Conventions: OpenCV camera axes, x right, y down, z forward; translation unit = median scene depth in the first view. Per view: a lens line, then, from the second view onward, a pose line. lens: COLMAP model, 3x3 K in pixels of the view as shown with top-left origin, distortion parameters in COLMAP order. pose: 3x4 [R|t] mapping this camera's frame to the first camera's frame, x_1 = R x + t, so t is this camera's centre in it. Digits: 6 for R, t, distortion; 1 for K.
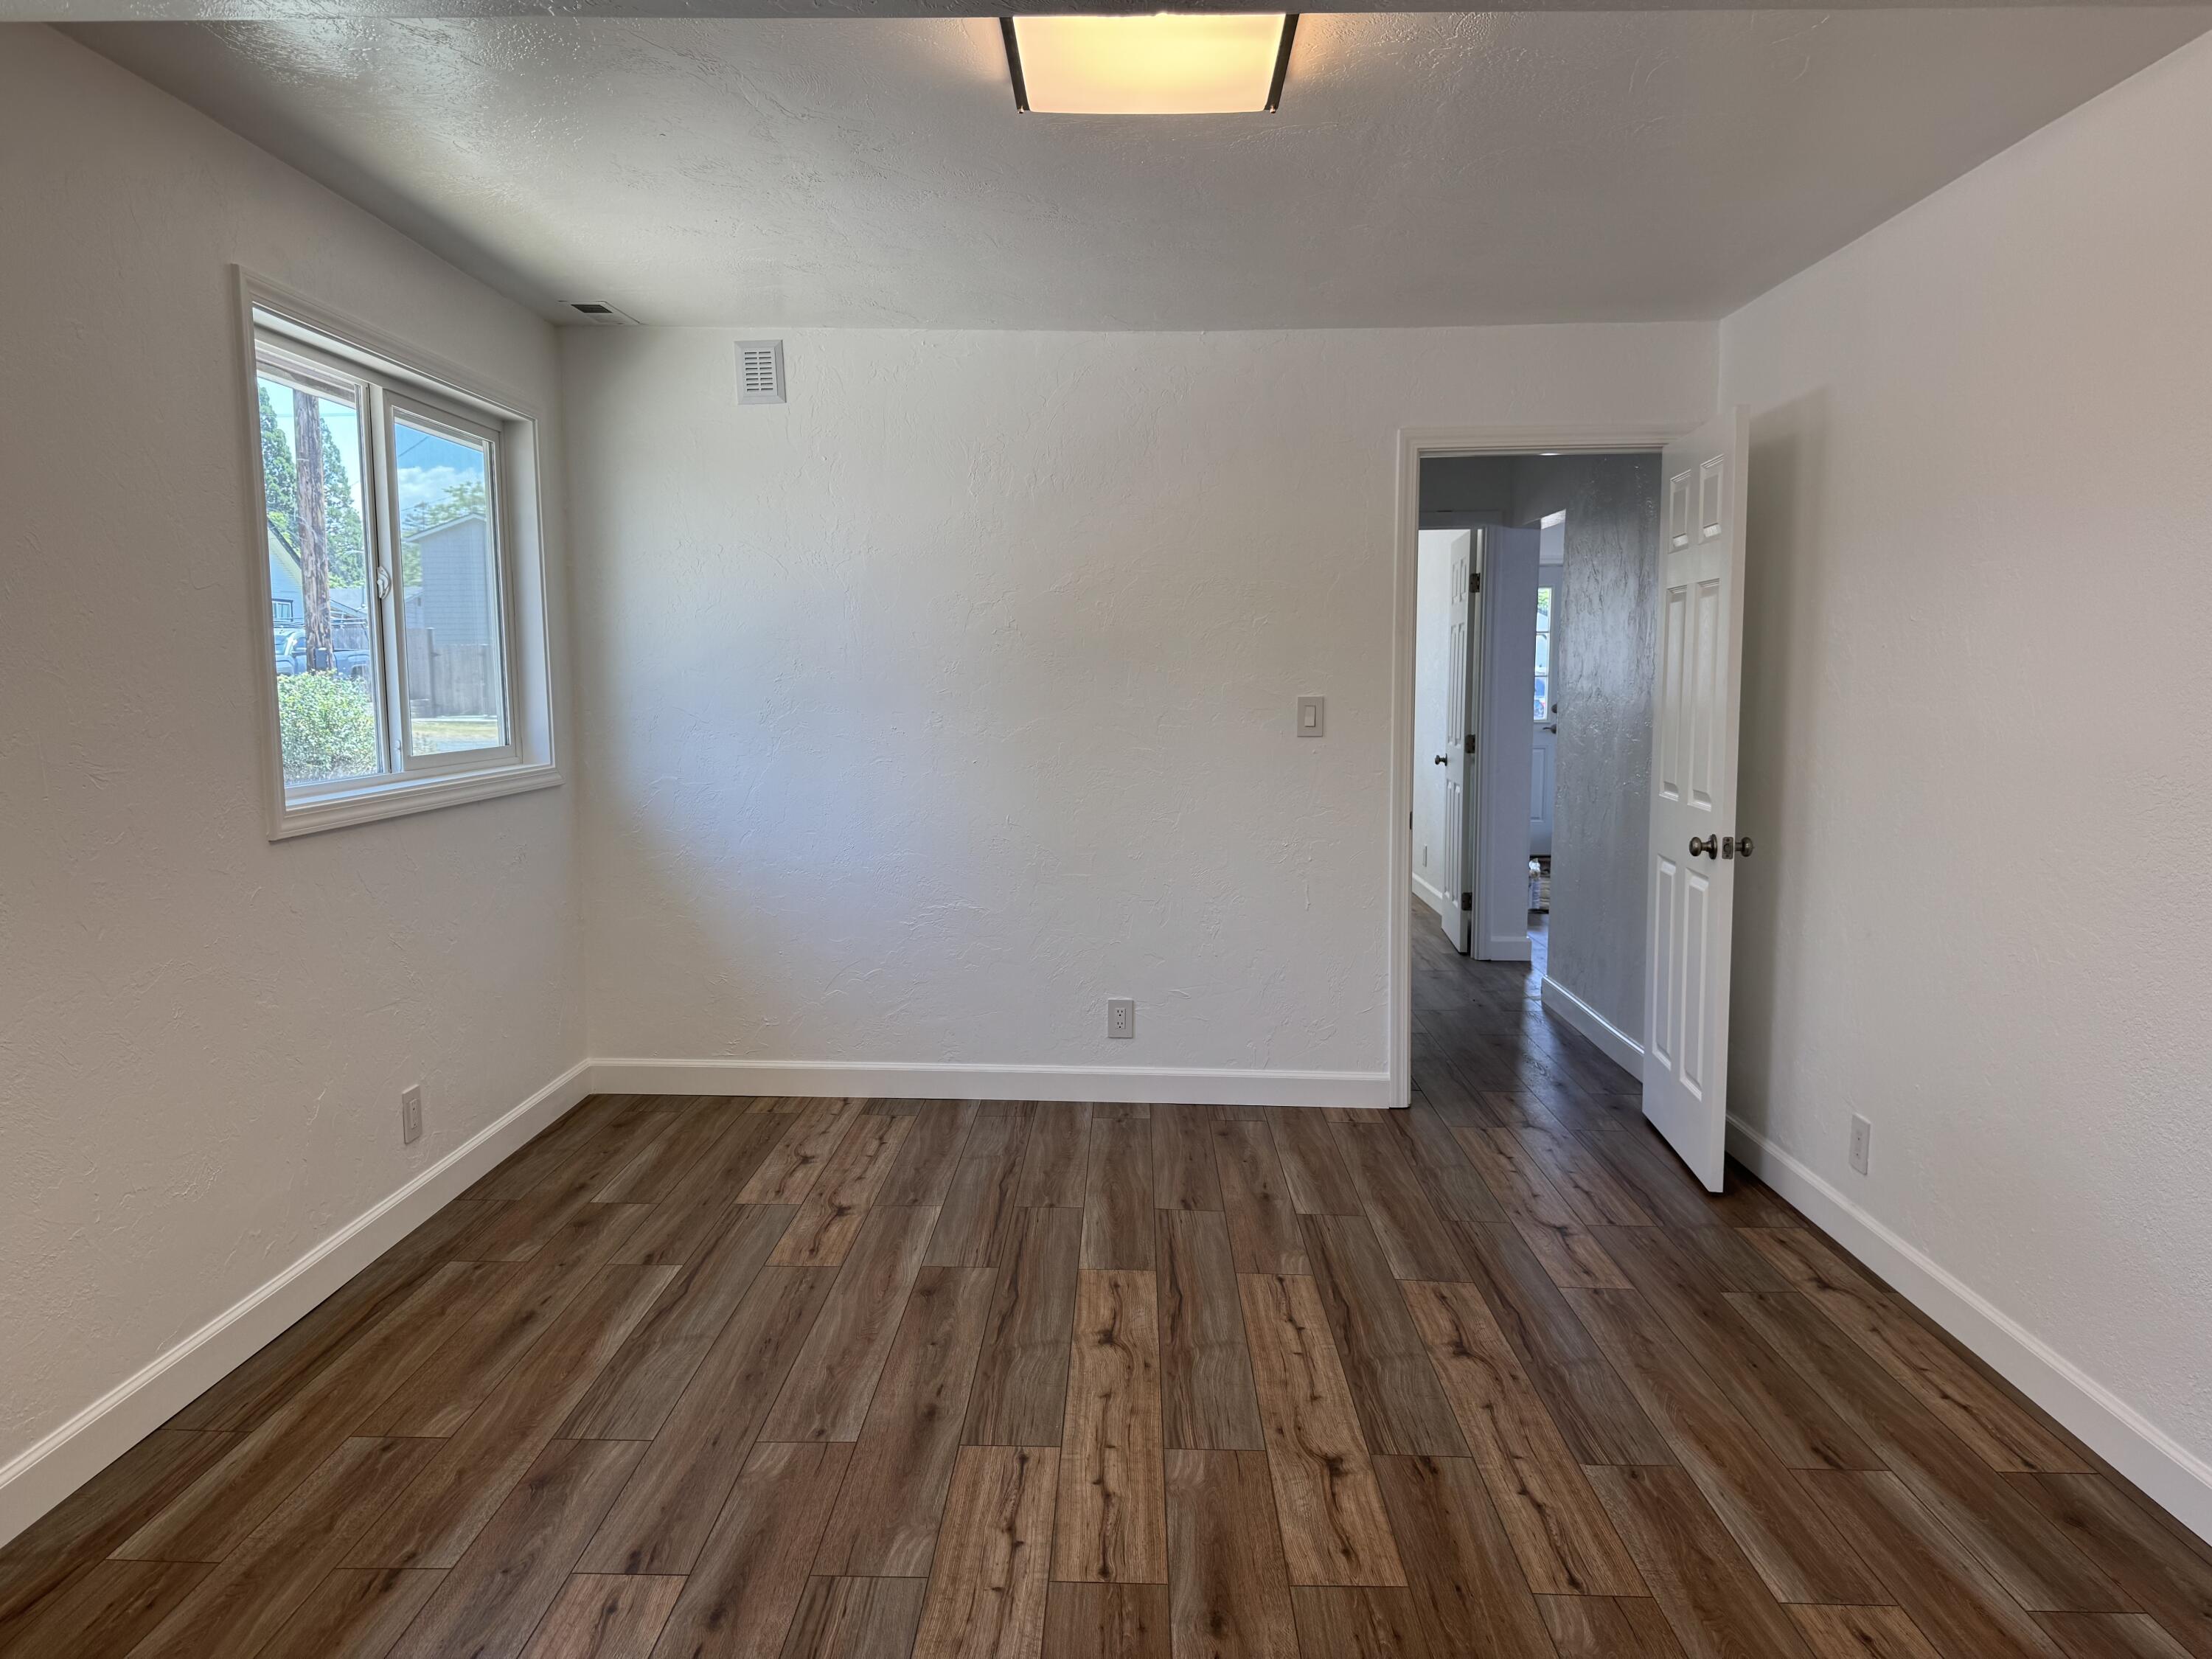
lens RADIAL K [[1541.3, 0, 1106.0], [0, 1541.3, 829.5], [0, 0, 1]] dist [0.014411, -0.027957]
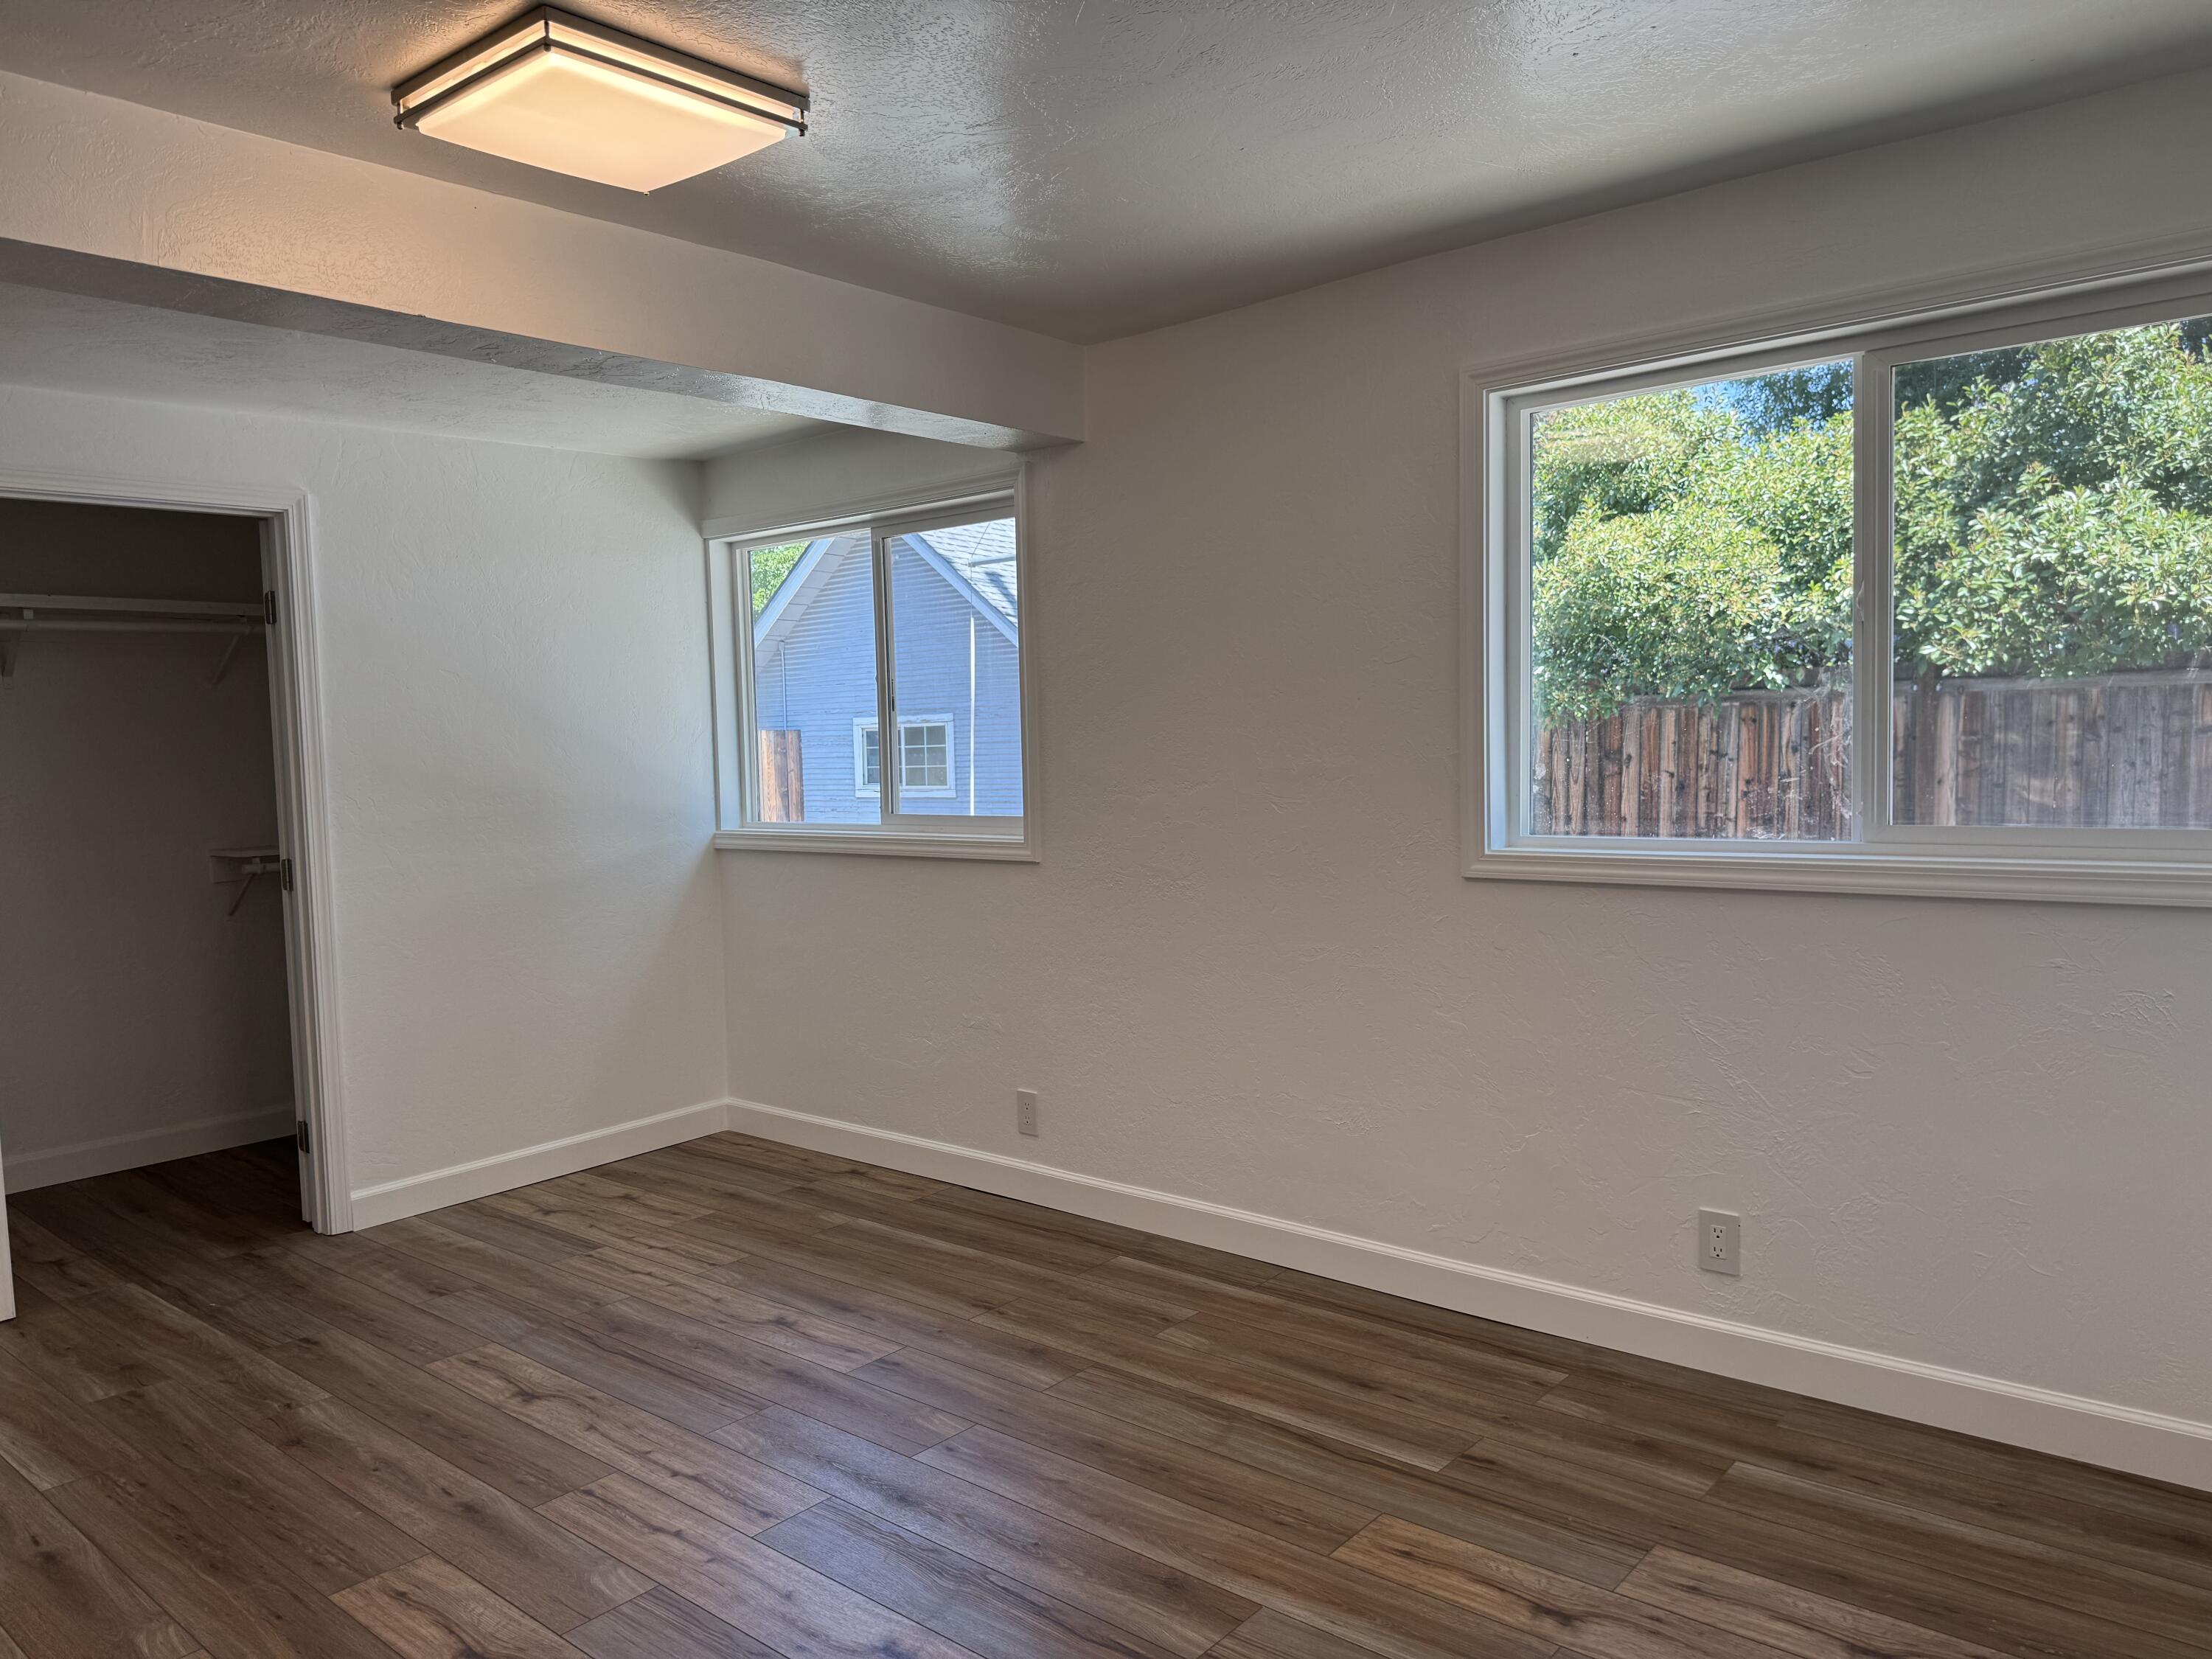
lens RADIAL K [[1541.3, 0, 1106.0], [0, 1541.3, 829.5], [0, 0, 1]] dist [0.014411, -0.027957]
pose [[-0.629371, 0.068341, -0.774094, 0.489275], [-0.052842, 0.990056, 0.130370, -0.160250], [0.775306, 0.122955, -0.619502, 1.520269]]
